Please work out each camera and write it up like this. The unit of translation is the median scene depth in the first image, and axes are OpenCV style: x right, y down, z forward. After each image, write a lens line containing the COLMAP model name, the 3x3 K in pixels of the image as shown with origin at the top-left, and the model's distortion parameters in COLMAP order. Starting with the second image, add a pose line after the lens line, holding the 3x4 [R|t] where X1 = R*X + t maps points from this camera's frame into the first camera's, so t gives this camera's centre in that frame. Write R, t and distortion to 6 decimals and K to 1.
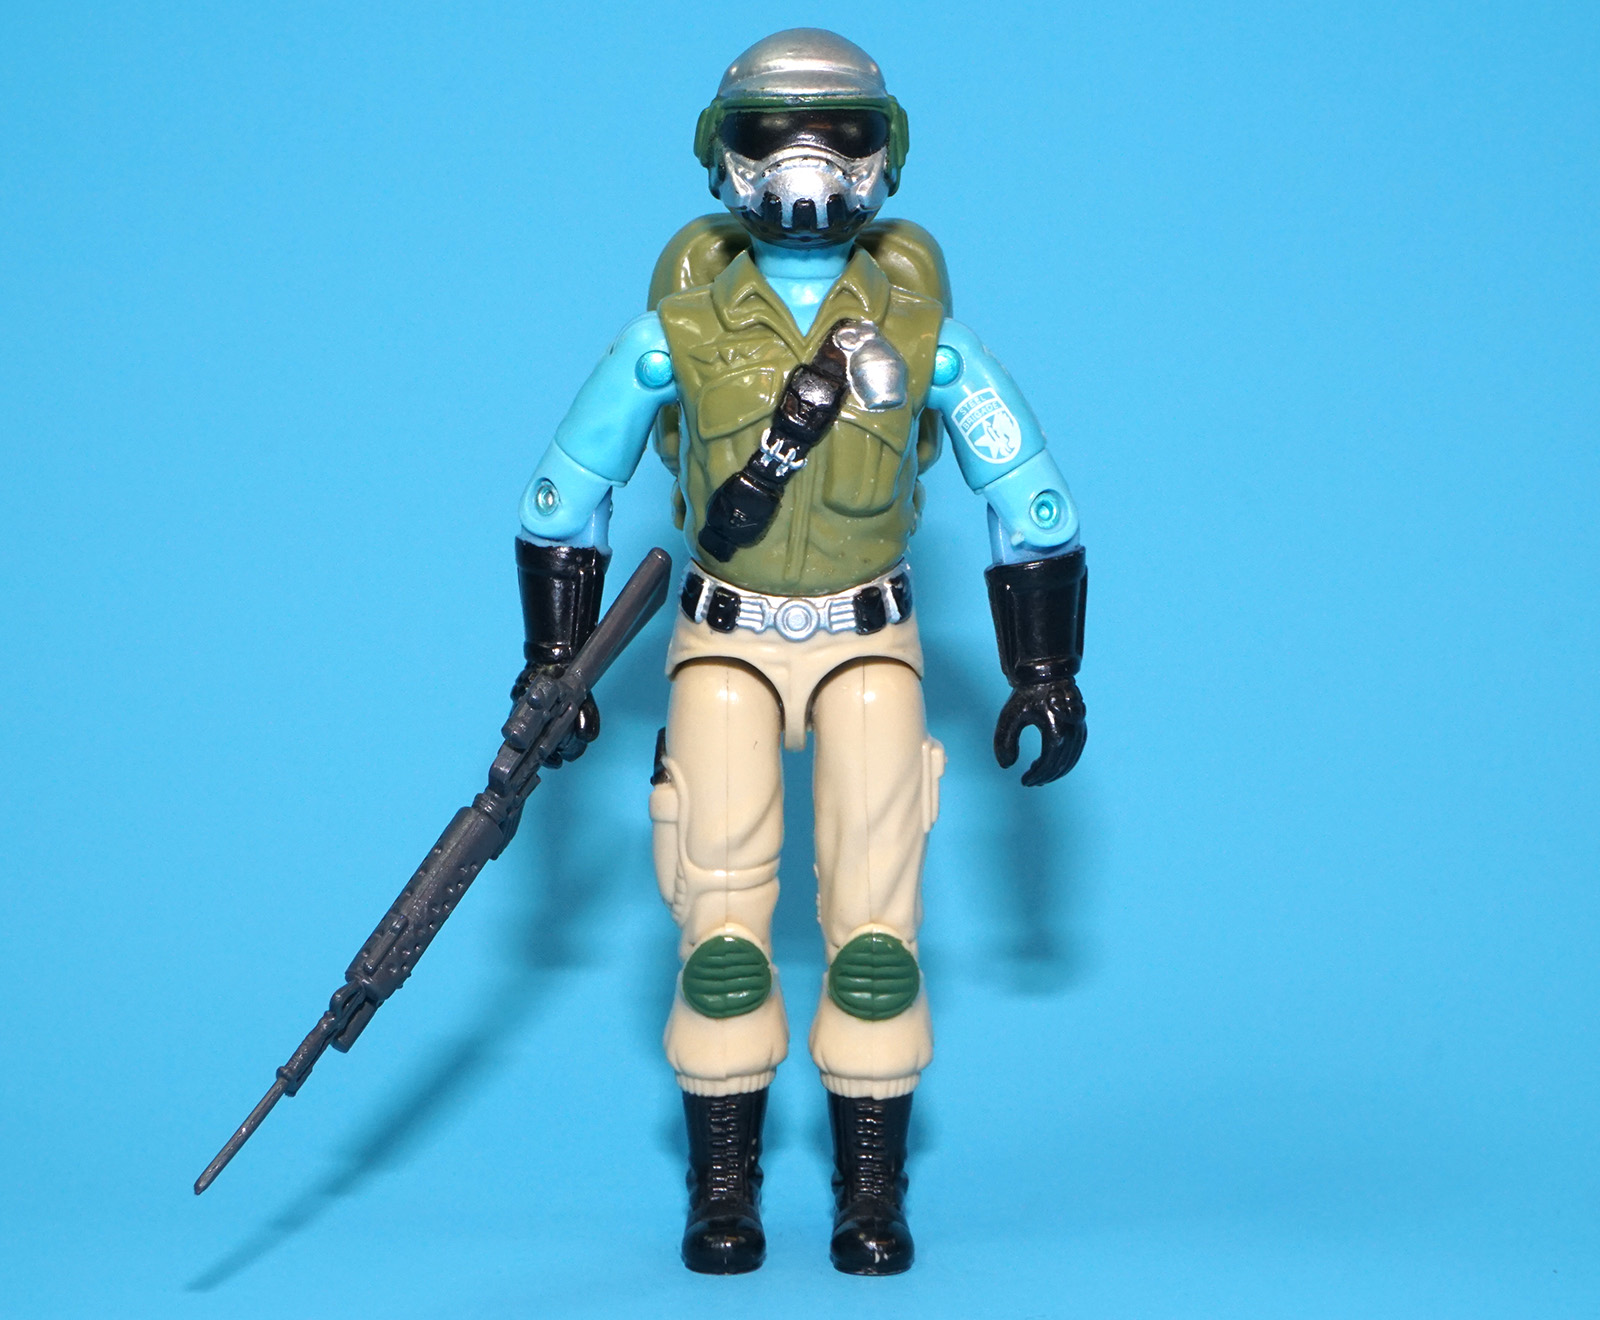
lens RADIAL K [[3727.6, 0, 800.0], [0, 3727.6, 660.0], [0, 0, 1]] dist [0.127128, 0.003244]
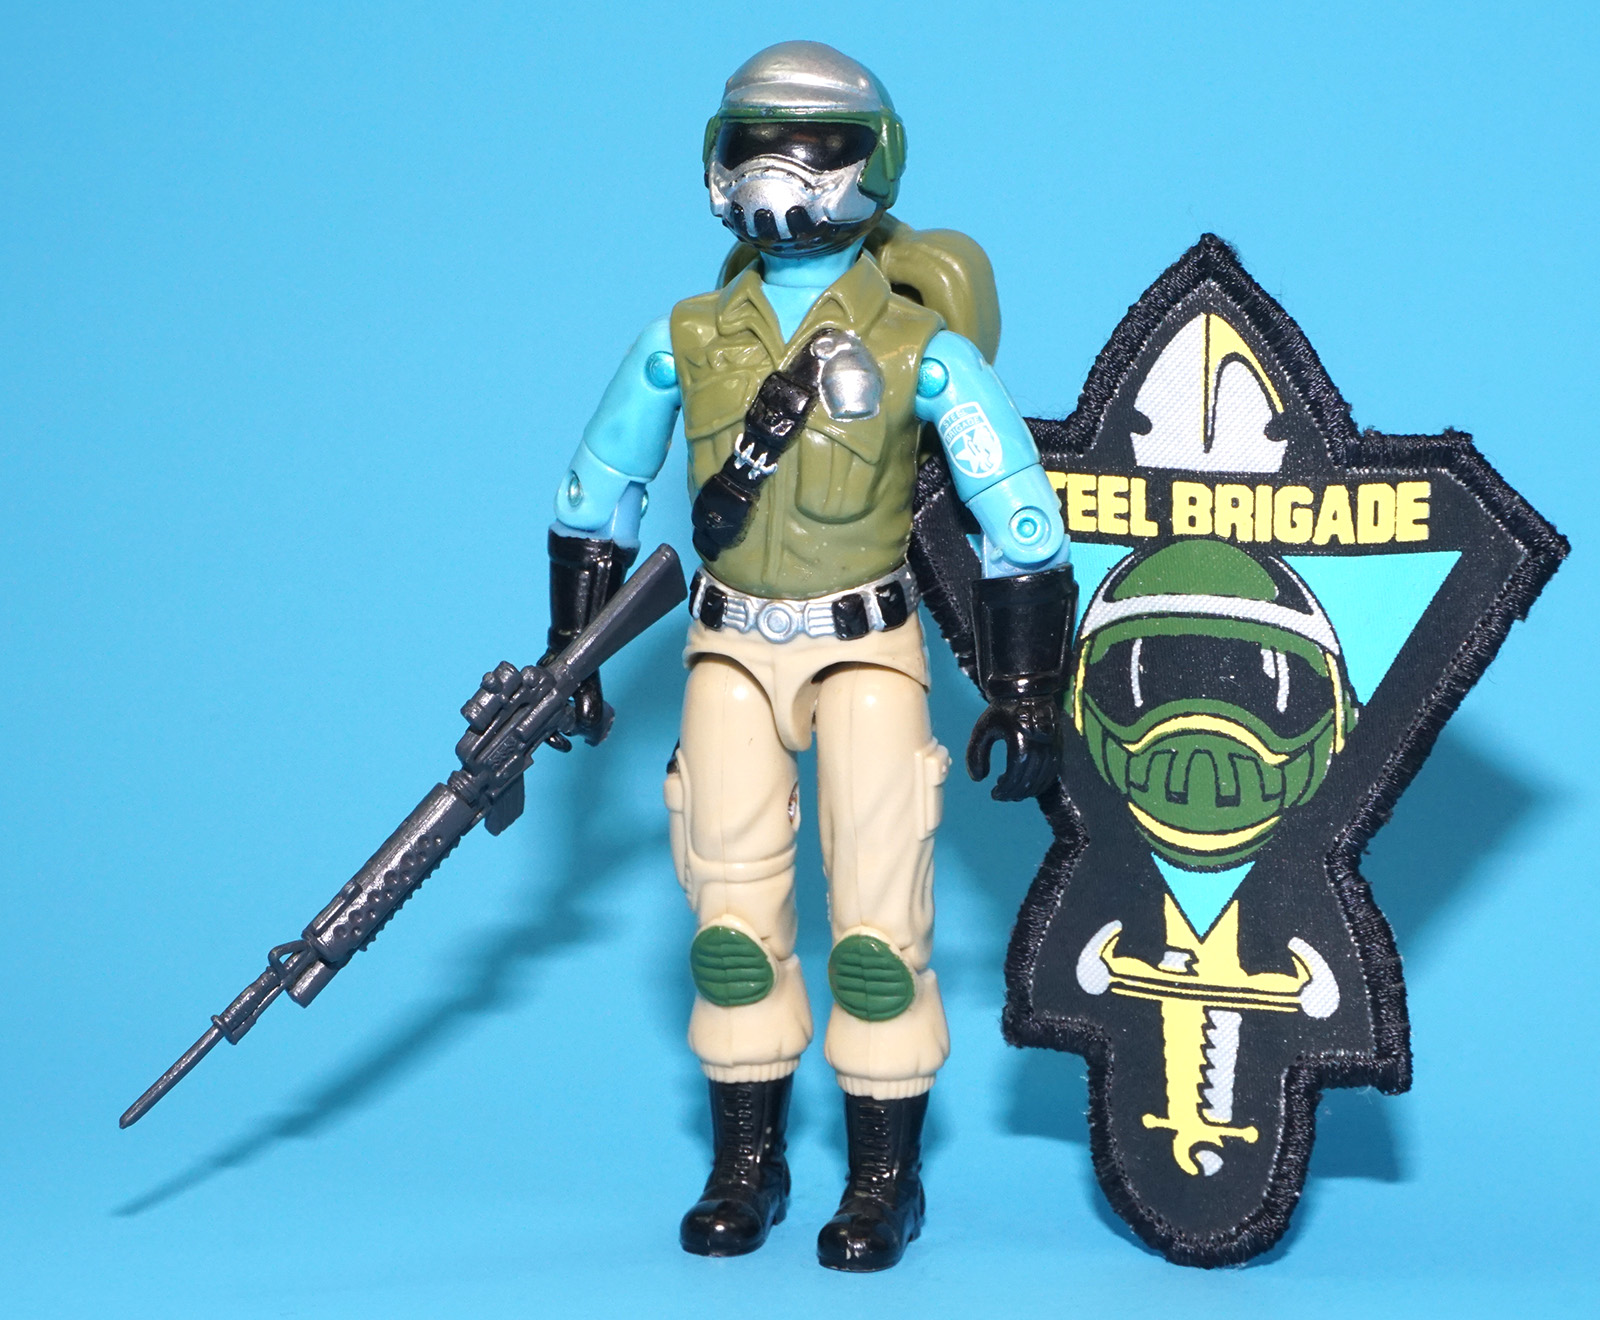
lens RADIAL K [[3727.6, 0, 800.0], [0, 3727.6, 660.0], [0, 0, 1]] dist [0.127128, 0.003244]
pose [[0.964264, 0.061270, -0.257761, 0.268320], [-0.059374, 0.998121, 0.015142, -0.016145], [0.258204, 0.000704, 0.966090, 0.018434]]
